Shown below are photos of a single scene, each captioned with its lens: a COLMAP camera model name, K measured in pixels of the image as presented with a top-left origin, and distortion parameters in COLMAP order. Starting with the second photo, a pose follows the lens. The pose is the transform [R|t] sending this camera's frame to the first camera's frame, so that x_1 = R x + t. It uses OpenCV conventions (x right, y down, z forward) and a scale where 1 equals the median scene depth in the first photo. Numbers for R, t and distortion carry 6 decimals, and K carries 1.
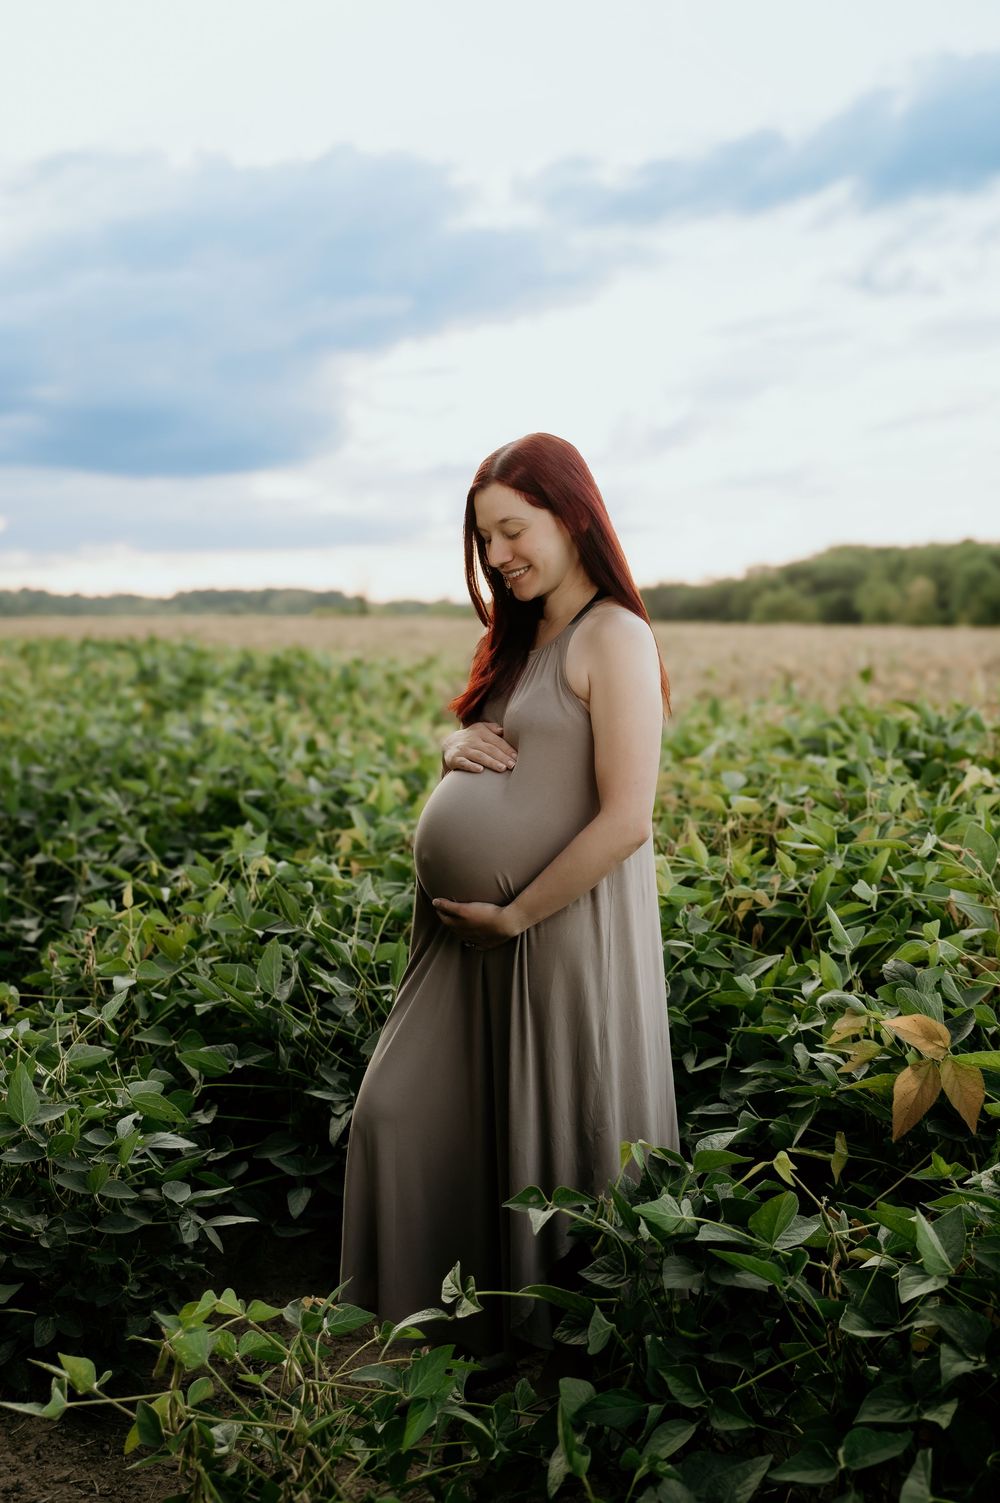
lens RADIAL K [[1688.0, 0, 463.6], [0, 1688.0, 724.1], [0, 0, 1]] dist [-0.015269, 0.043621]
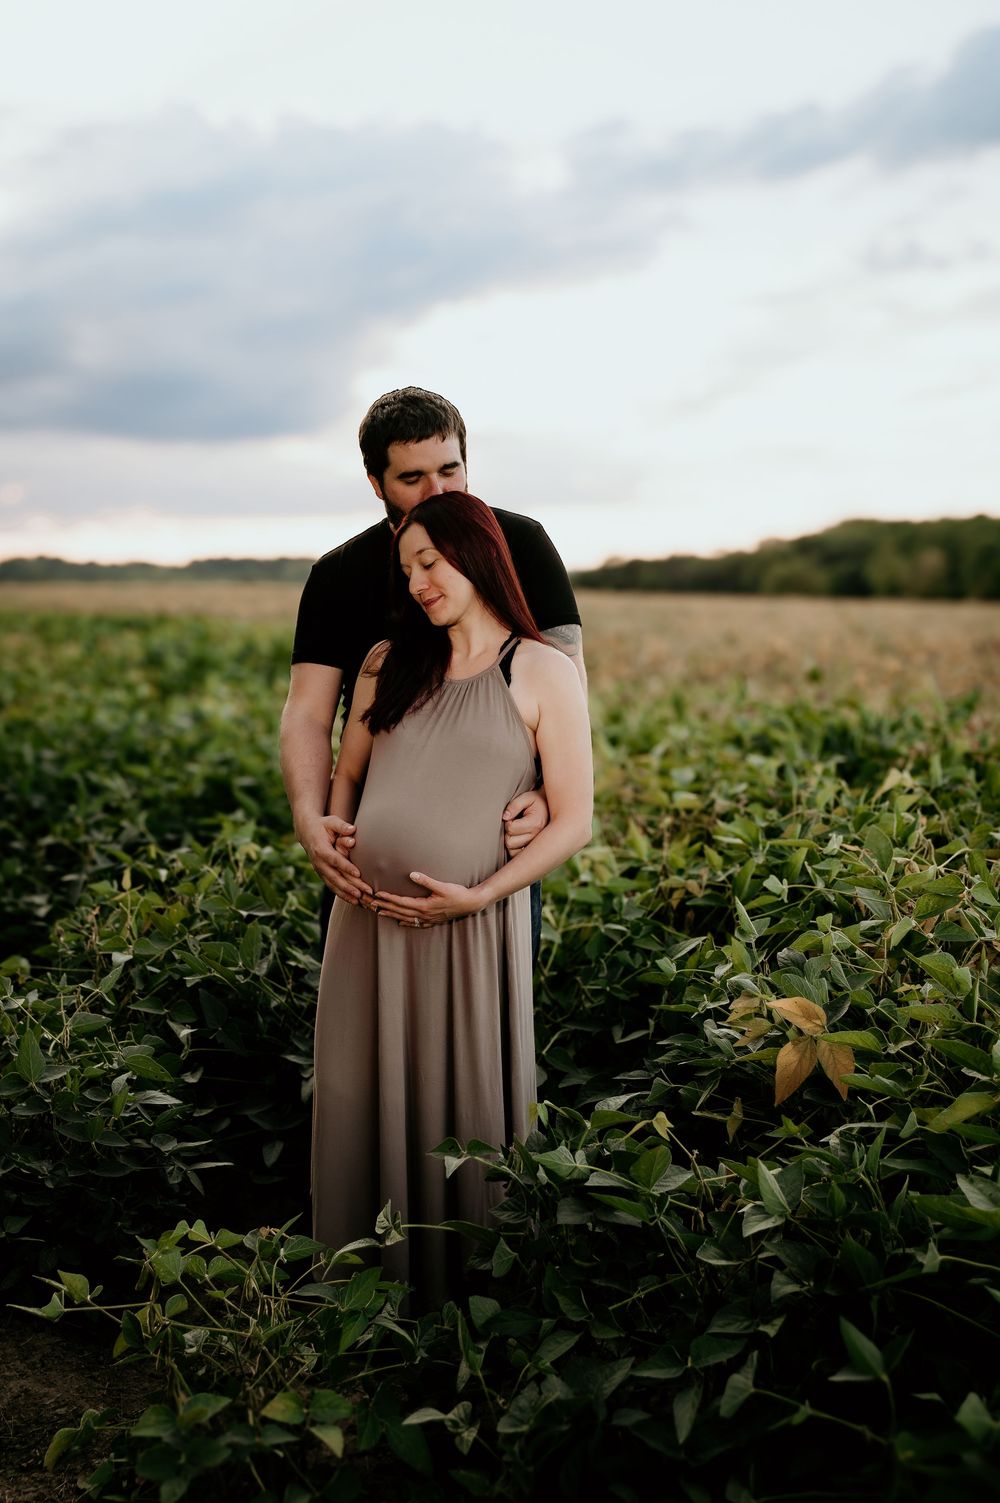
lens RADIAL K [[1705.2, 0, 451.0], [0, 1705.2, 709.5], [0, 0, 1]] dist [0.003740, -0.016100]
pose [[0.999799, 0.008764, -0.018033, 0.038160], [-0.008506, 0.999861, 0.014346, -0.031353], [0.018156, -0.014189, 0.999734, -0.135167]]
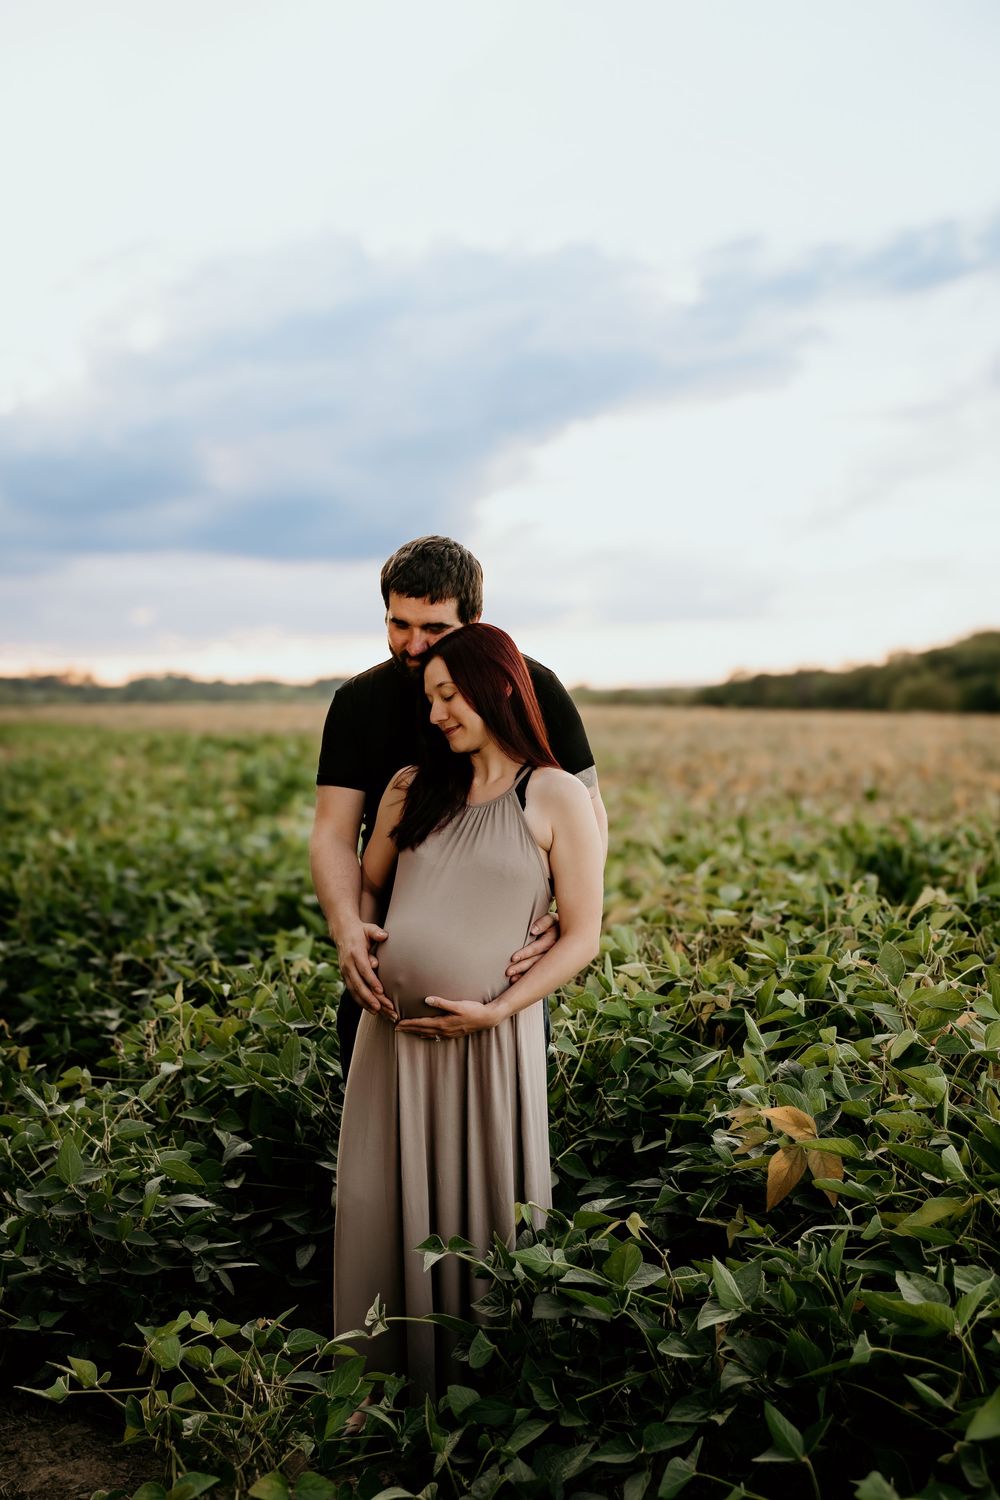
lens RADIAL K [[1728.8, 0, 500.0], [0, 1728.8, 750.0], [0, 0, 1]] dist [-0.002066, -0.005800]
pose [[0.997418, 0.002943, -0.071754, 0.116060], [-0.005121, 0.999531, -0.030188, -0.034225], [0.071631, 0.030477, 0.996965, -0.198218]]
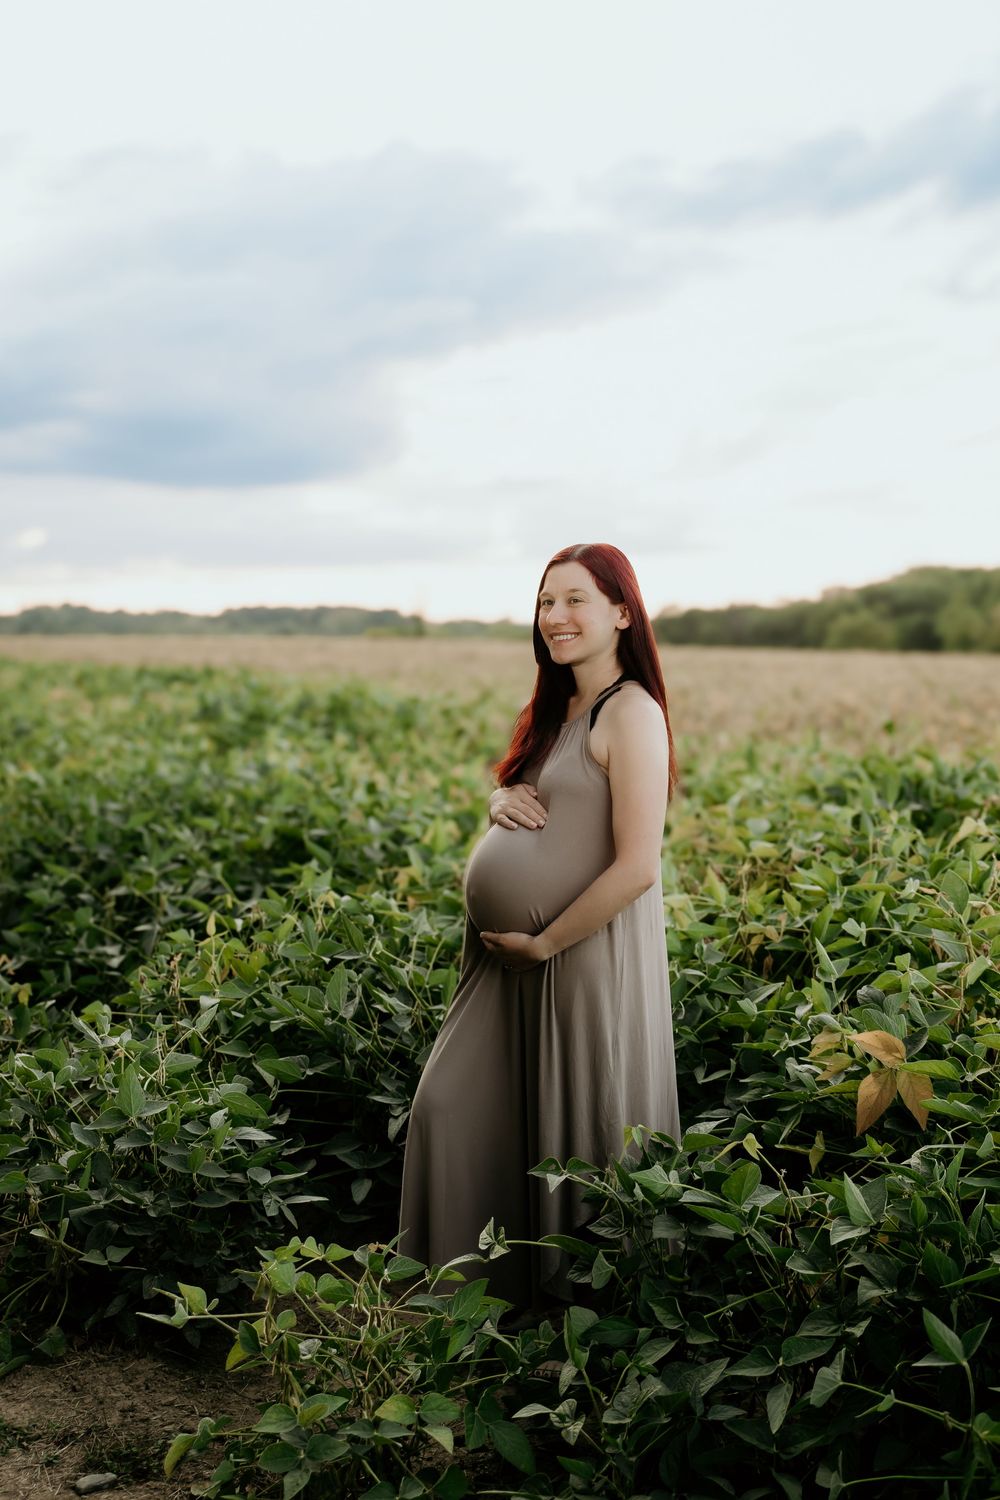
lens RADIAL K [[1818.5, 0, 500.0], [0, 1818.5, 750.0], [0, 0, 1]] dist [-0.006281, -0.035509]
pose [[0.999852, 0.009392, -0.014393, 0.012092], [-0.009355, 0.999953, 0.002667, -0.022461], [0.014417, -0.002532, 0.999893, -0.231173]]
